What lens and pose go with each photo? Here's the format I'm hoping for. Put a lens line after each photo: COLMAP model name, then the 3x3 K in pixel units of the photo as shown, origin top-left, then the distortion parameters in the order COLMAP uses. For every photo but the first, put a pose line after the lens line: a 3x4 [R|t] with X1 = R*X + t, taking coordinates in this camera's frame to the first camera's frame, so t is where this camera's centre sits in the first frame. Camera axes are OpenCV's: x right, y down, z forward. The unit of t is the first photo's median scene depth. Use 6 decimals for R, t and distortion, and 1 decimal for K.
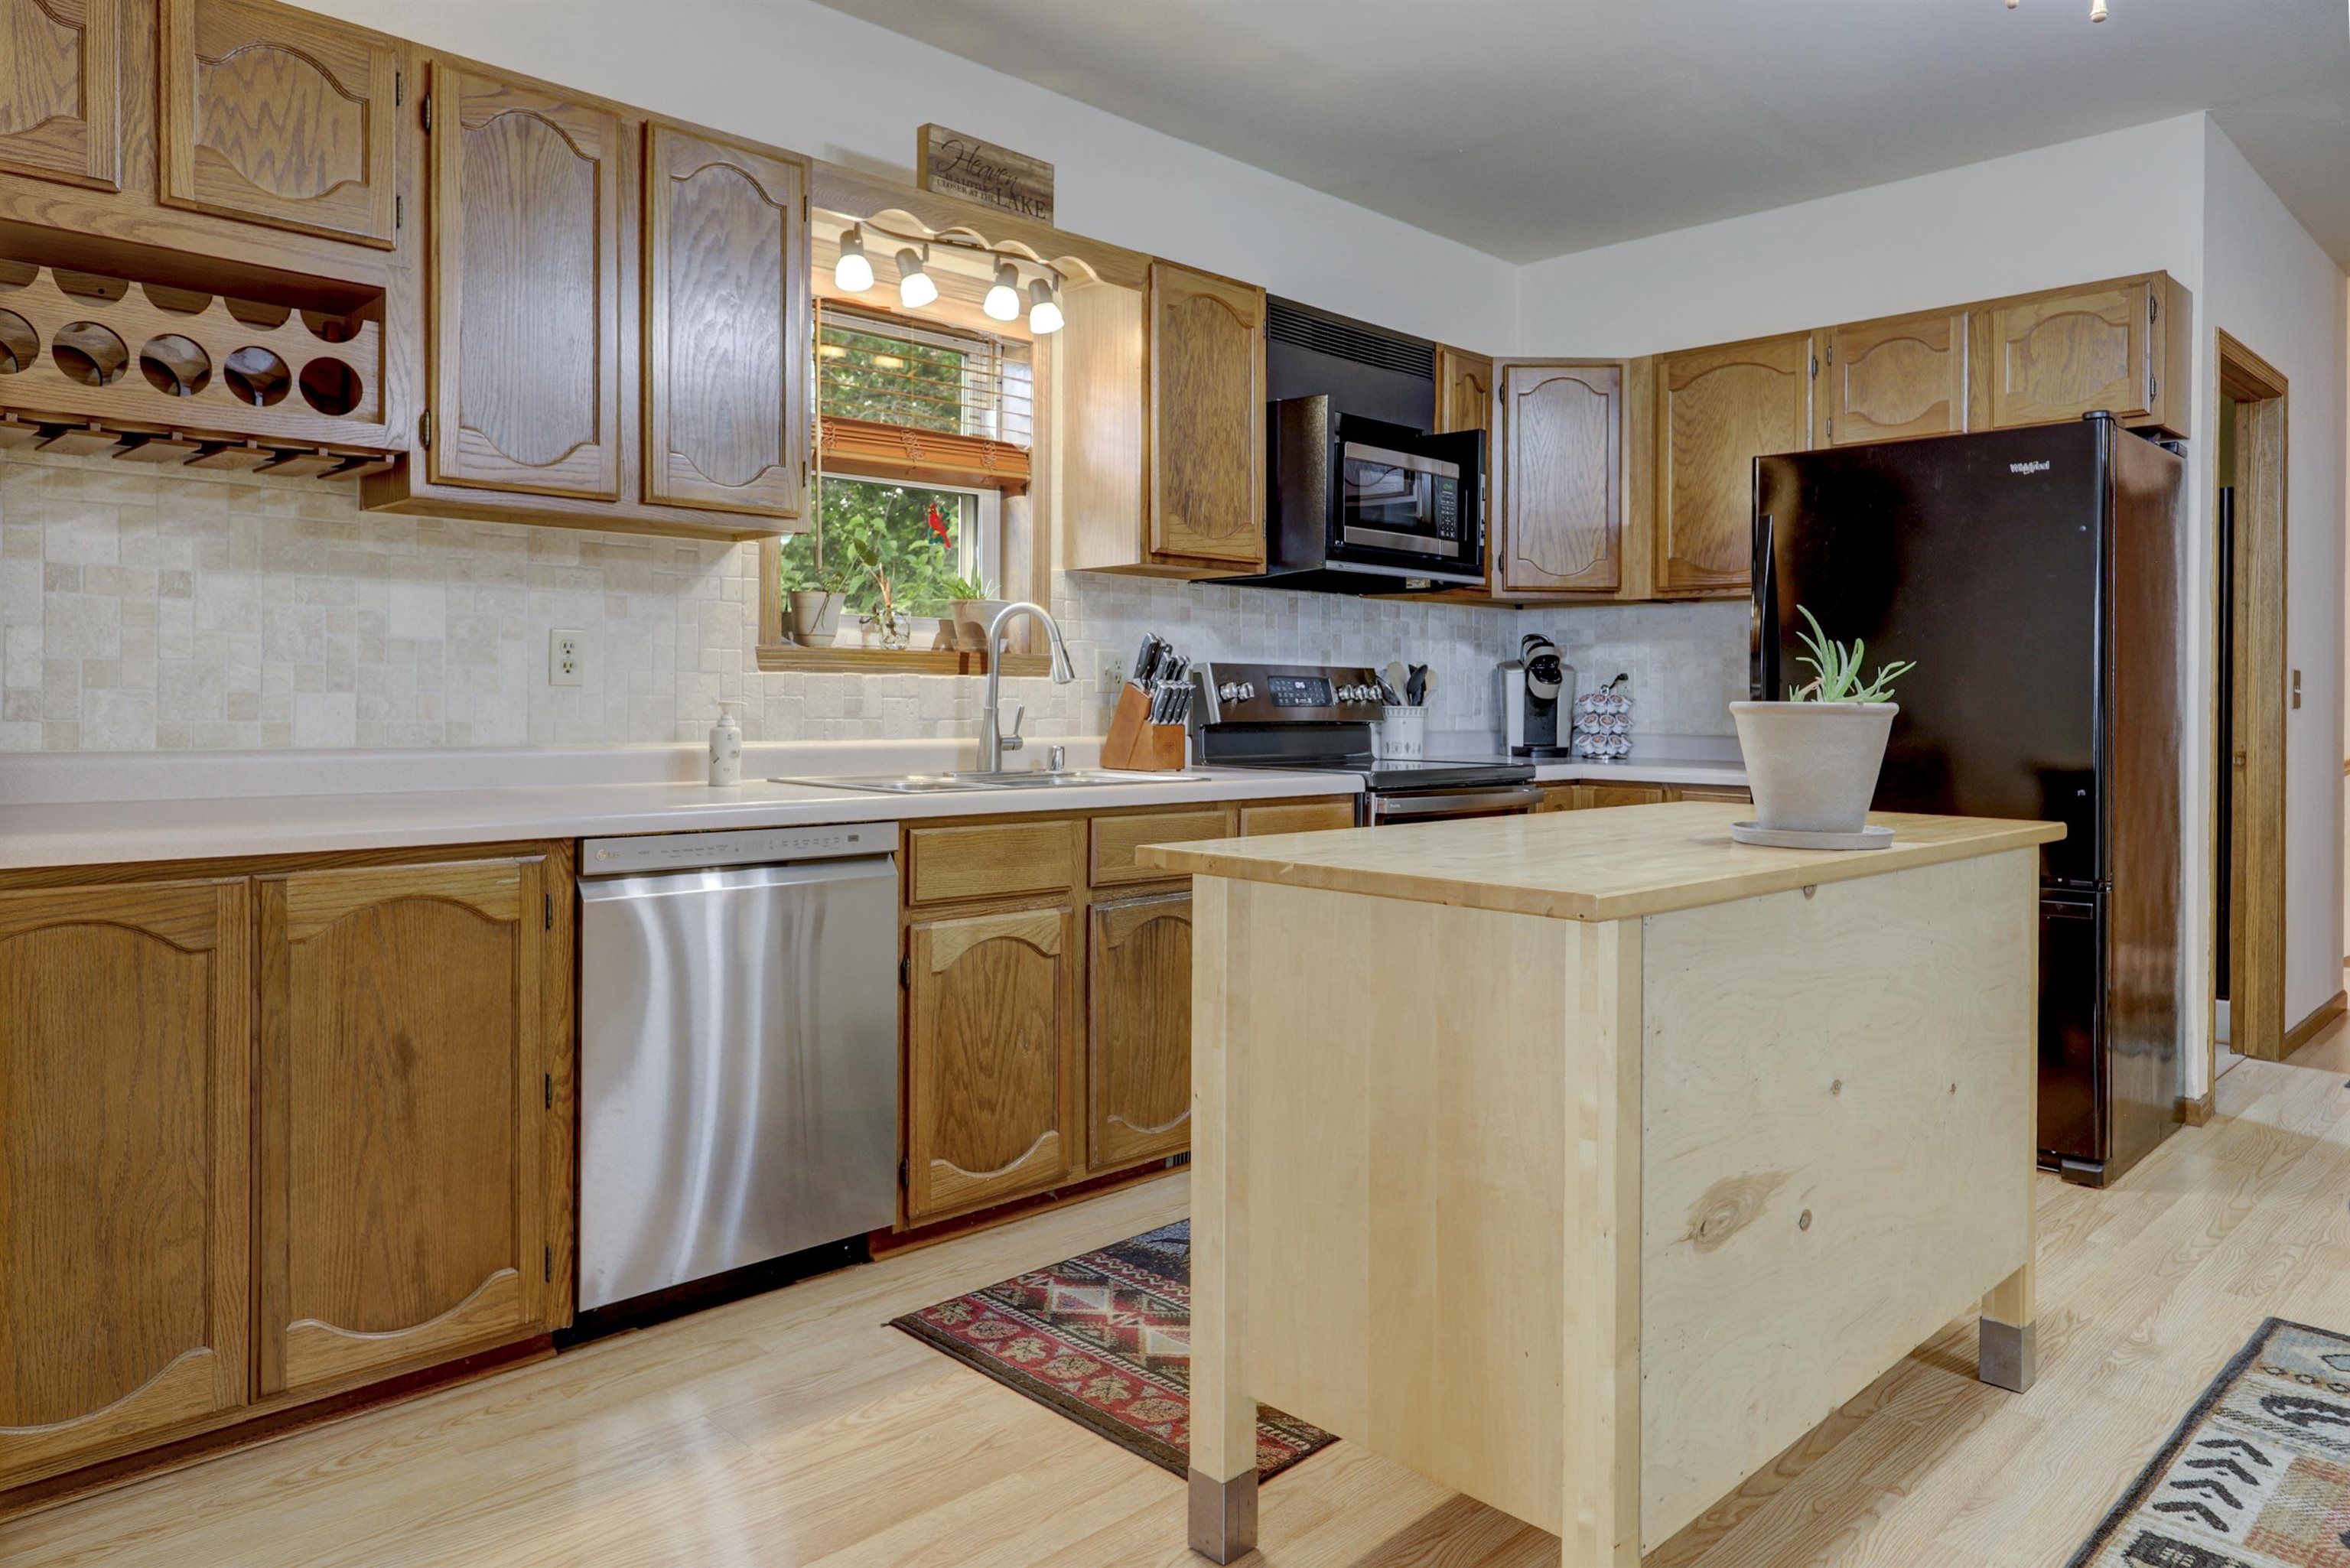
lens RADIAL K [[1541.7, 0, 1167.2], [0, 1541.7, 710.5], [0, 0, 1]] dist [0.004058, 0.001499]
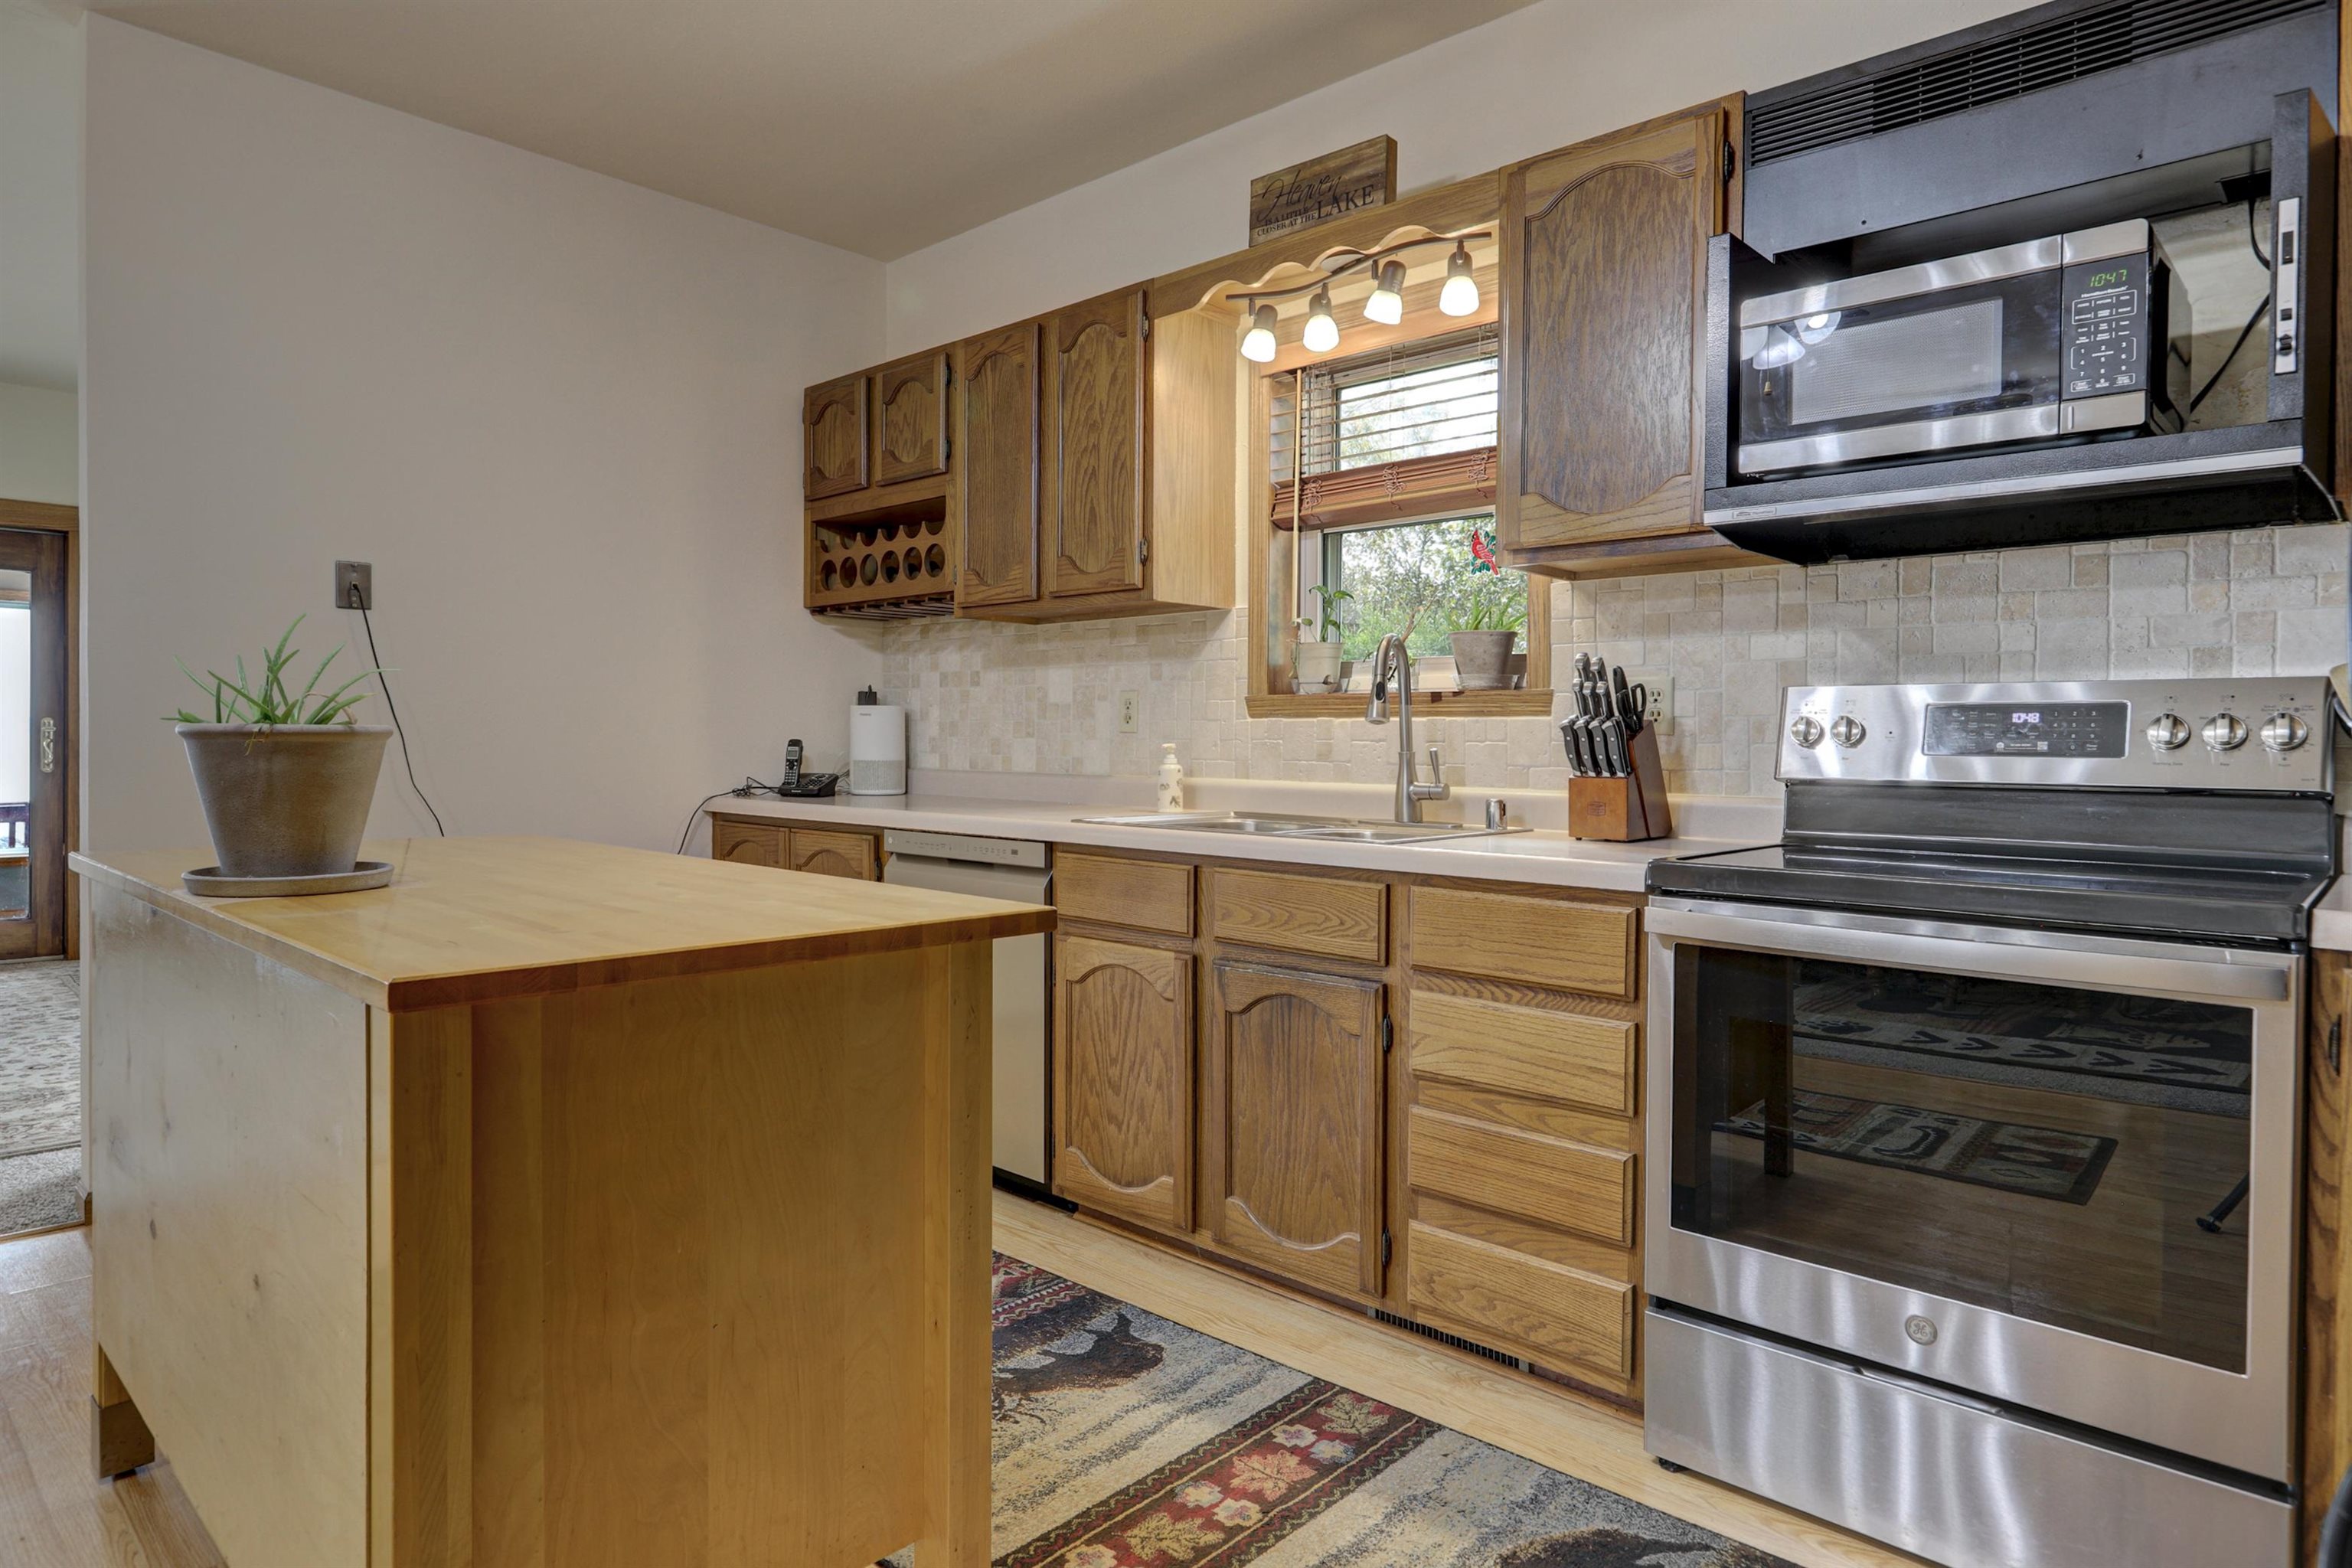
lens RADIAL K [[1358.2, 0, 1175.2], [0, 1358.2, 768.9], [0, 0, 1]] dist [-0.001837, 0.000151]
pose [[0.039641, 0.012517, -0.999136, 0.819639], [-0.015829, 0.999804, 0.011898, 0.001176], [0.999089, 0.015344, 0.039831, 1.000630]]
